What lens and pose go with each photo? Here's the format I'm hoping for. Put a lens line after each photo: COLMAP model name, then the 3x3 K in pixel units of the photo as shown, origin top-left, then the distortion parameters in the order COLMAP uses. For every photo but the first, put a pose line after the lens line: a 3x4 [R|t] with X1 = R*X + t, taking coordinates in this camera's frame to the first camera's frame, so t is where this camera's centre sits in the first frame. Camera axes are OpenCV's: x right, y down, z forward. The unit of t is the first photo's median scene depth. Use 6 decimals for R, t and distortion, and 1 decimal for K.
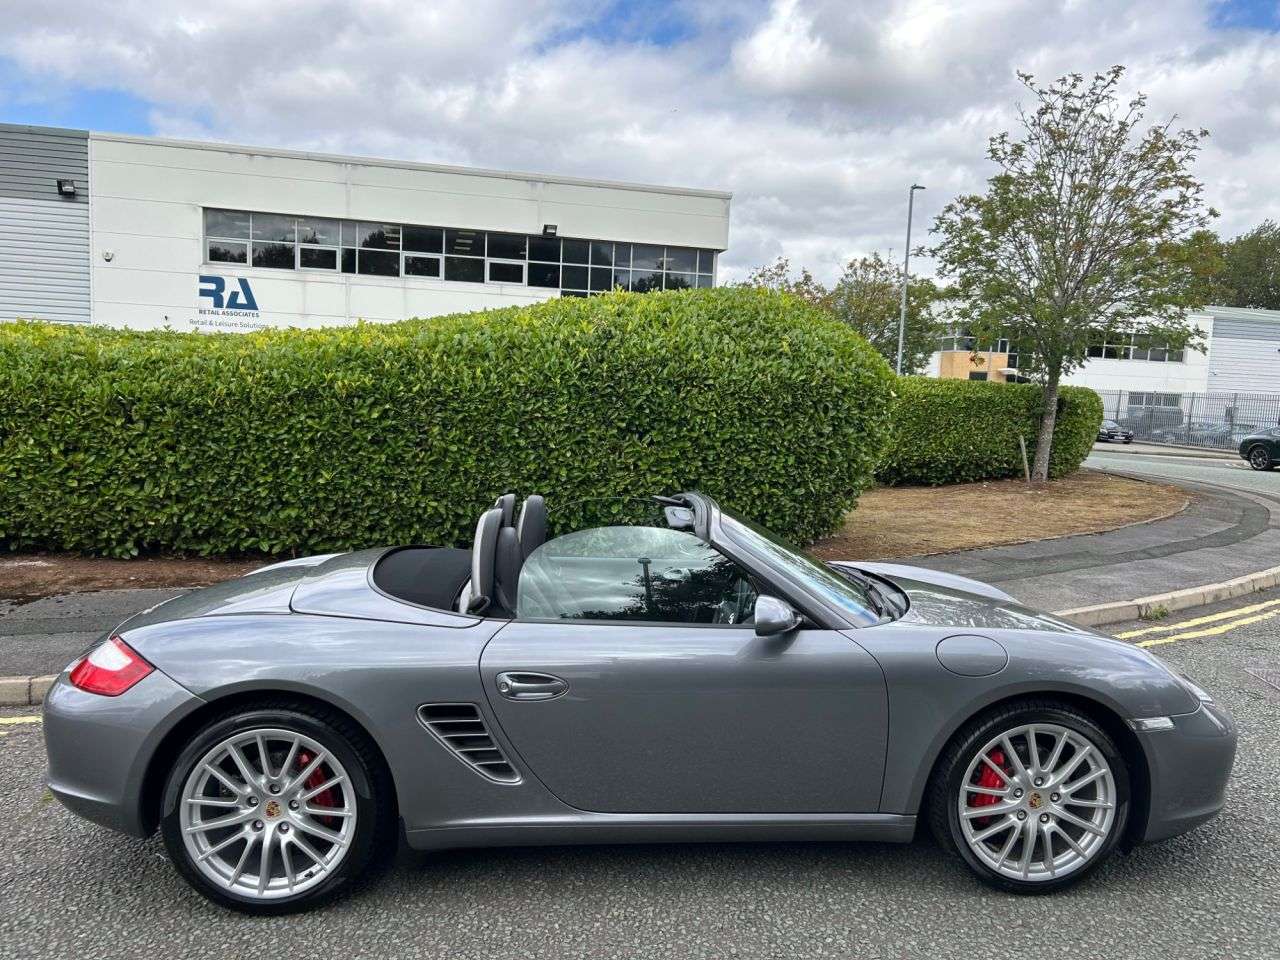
lens RADIAL K [[971.0, 0, 643.0], [0, 971.0, 491.9], [0, 0, 1]] dist [0.042570, -0.034920]
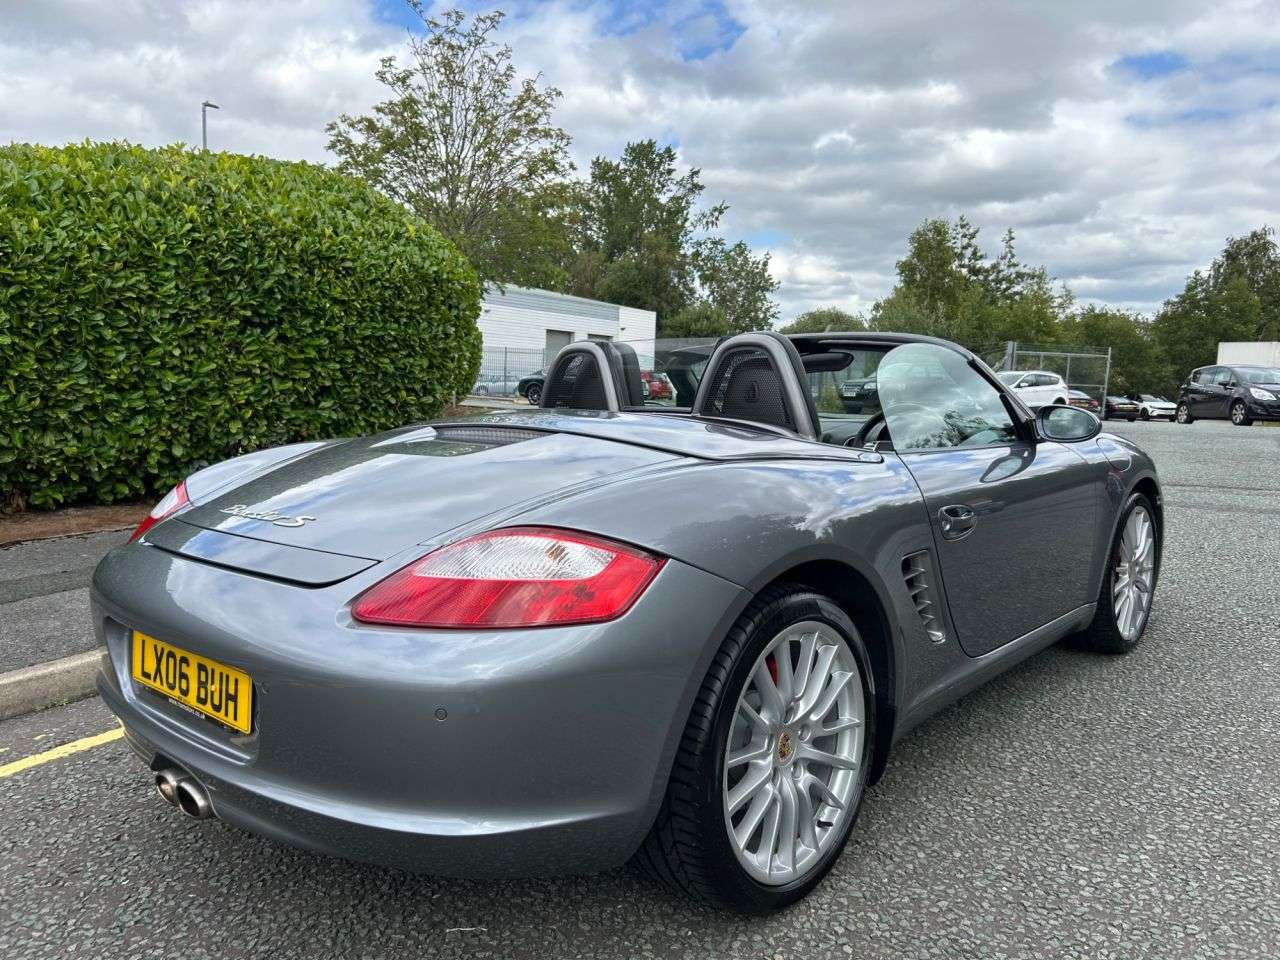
lens RADIAL K [[971.0, 0, 640.1], [0, 971.0, 494.9], [0, 0, 1]] dist [0.042570, -0.034920]
pose [[0.726652, -0.098827, 0.679860, -0.335152], [0.069325, 0.995096, 0.070555, 0.039621], [-0.683499, -0.004138, 0.729940, 0.231409]]
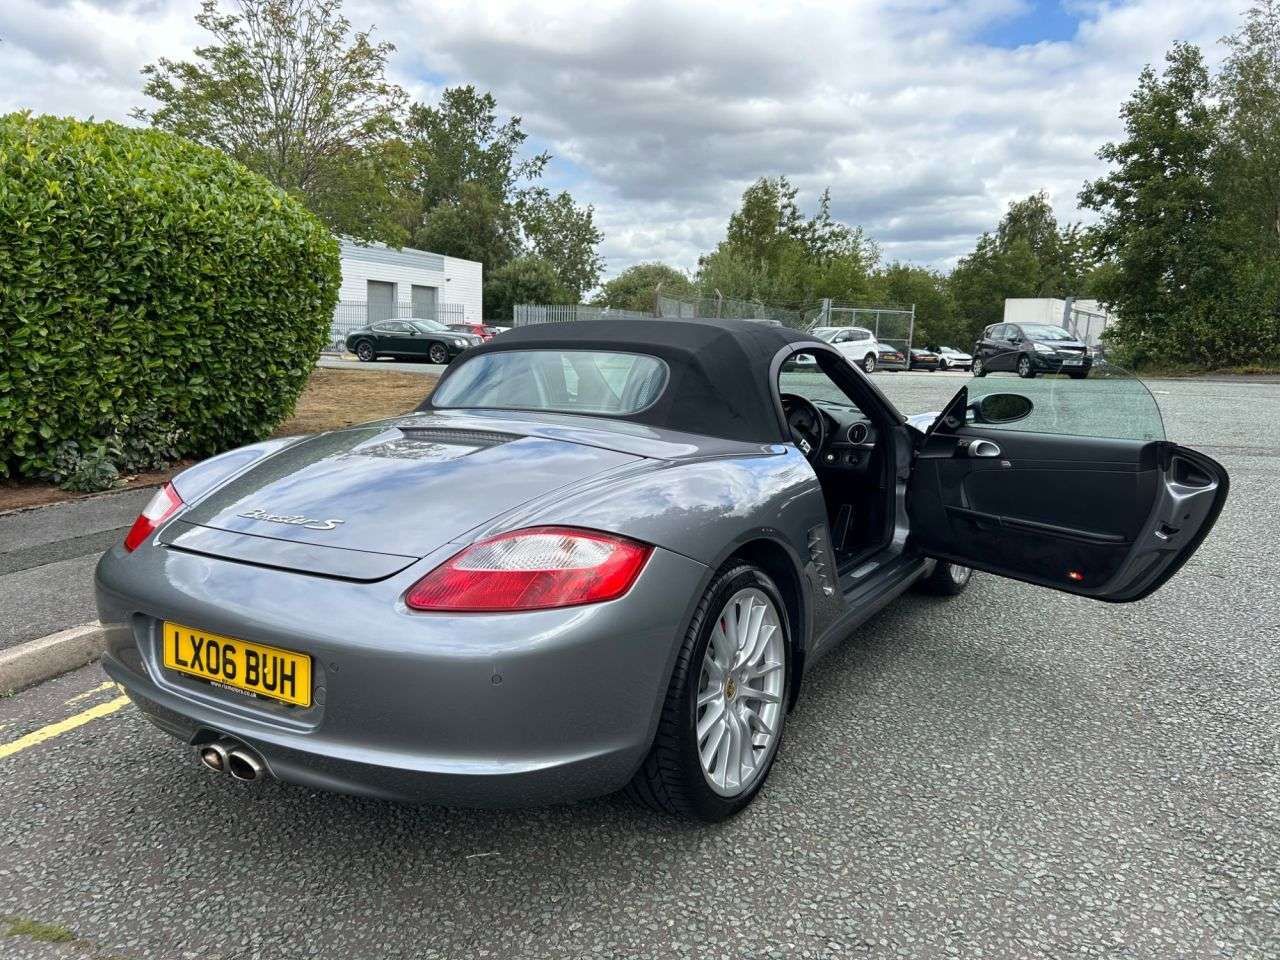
lens RADIAL K [[971.0, 0, 638.3], [0, 971.0, 478.6], [0, 0, 1]] dist [0.042570, -0.034920]
pose [[0.595586, -0.140228, 0.790958, -0.402787], [0.078874, 0.990096, 0.116141, 0.017788], [-0.799410, -0.006786, 0.600747, 0.223999]]
